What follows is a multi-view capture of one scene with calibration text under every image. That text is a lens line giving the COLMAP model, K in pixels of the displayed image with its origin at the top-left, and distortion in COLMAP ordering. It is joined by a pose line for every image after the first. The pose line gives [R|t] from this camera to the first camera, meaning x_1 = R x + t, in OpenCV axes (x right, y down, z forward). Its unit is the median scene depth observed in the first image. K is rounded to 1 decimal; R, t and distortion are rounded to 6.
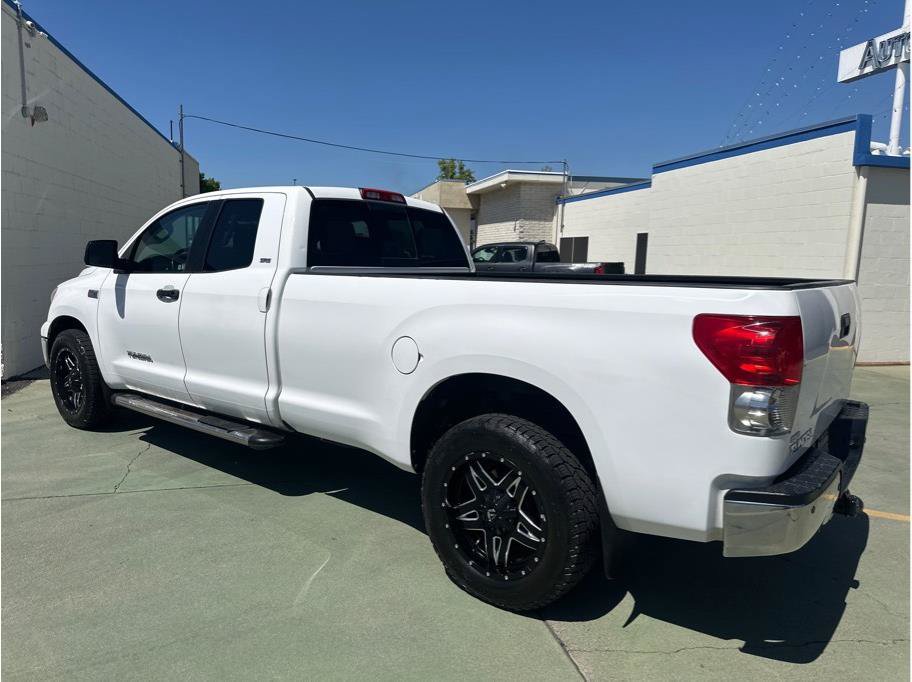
lens RADIAL K [[634.7, 0, 456.4], [0, 634.7, 354.7], [0, 0, 1]] dist [0.051641, -0.061039]
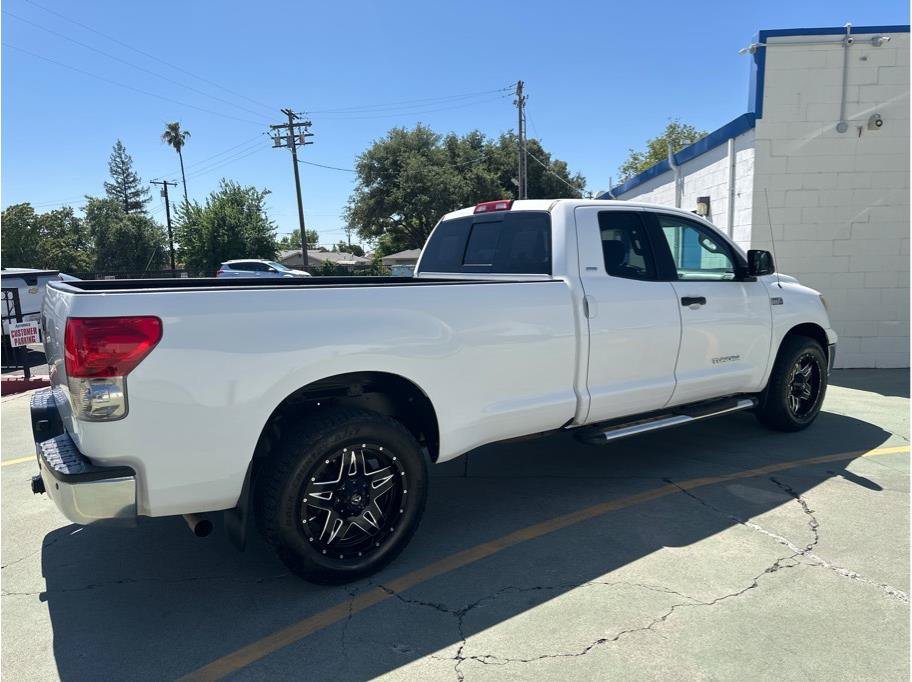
lens RADIAL K [[633.3, 0, 459.5], [0, 633.3, 346.1], [0, 0, 1]] dist [0.062415, -0.072764]
pose [[-0.285044, 0.109914, -0.952192, 0.274108], [-0.134198, 0.979043, 0.153187, -0.051677], [0.949074, 0.171447, -0.264320, 0.370209]]
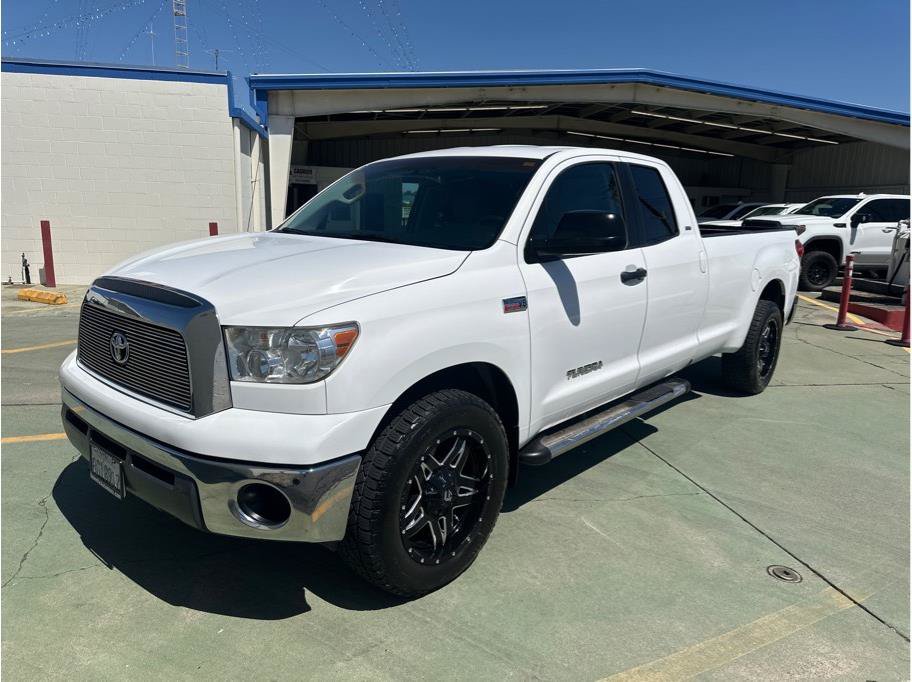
lens RADIAL K [[638.2, 0, 457.9], [0, 638.2, 344.5], [0, 0, 1]] dist [0.045651, -0.069704]
pose [[0.058160, -0.230217, 0.971400, -0.372699], [0.122973, 0.967288, 0.221880, -0.063439], [-0.990704, 0.106551, 0.084568, 0.334051]]
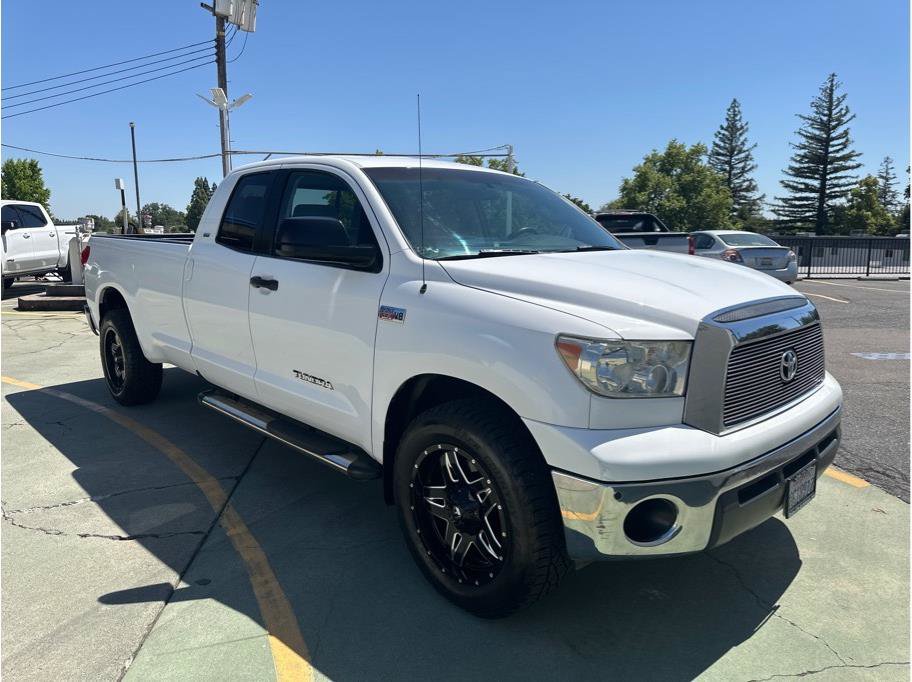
lens RADIAL K [[639.6, 0, 456.4], [0, 639.6, 331.9], [0, 0, 1]] dist [0.013611, -0.020877]
pose [[-0.989038, -0.050224, 0.138855, -0.150093], [-0.005327, 0.951900, 0.306363, -0.096340], [-0.147563, 0.302265, -0.941733, 0.607409]]
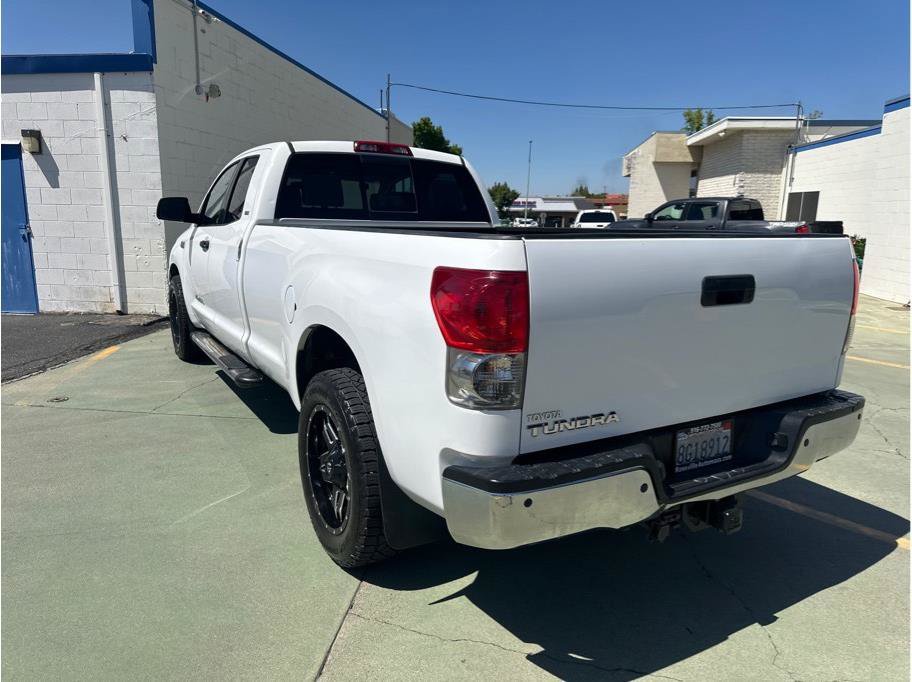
lens RADIAL K [[638.2, 0, 457.9], [0, 638.2, 344.5], [0, 0, 1]] dist [0.045651, -0.069704]
pose [[0.932663, 0.067968, -0.354289, 0.108496], [-0.052638, 0.997220, 0.052742, -0.000573], [0.356888, -0.030541, 0.933648, 0.027815]]
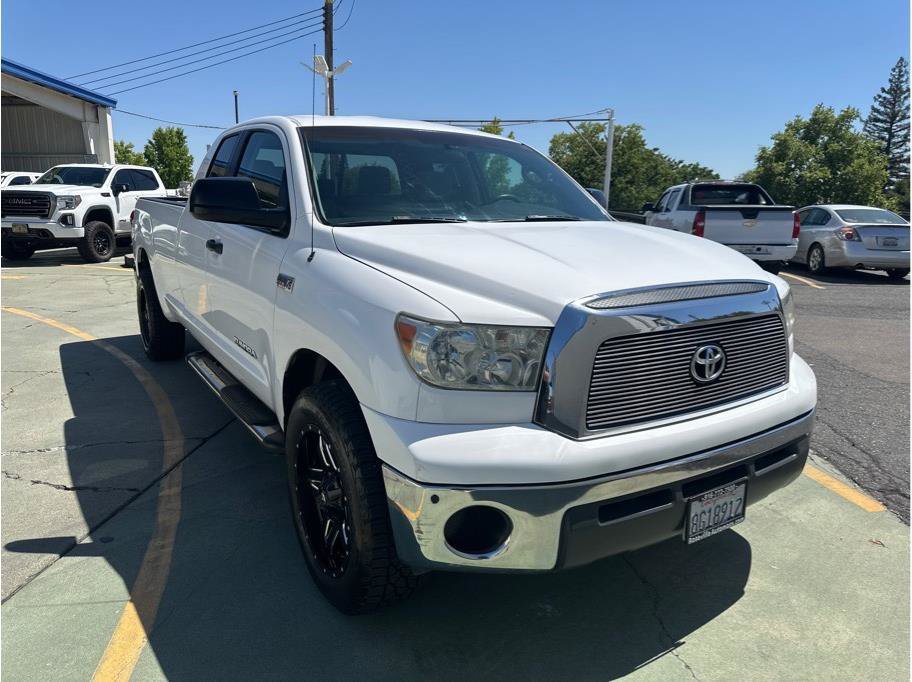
lens RADIAL K [[639.6, 0, 456.4], [0, 639.6, 331.9], [0, 0, 1]] dist [0.013611, -0.020877]
pose [[-0.944607, -0.108341, 0.309806, -0.204247], [0.007180, 0.936898, 0.349530, -0.092576], [-0.328125, 0.332393, -0.884222, 0.578113]]
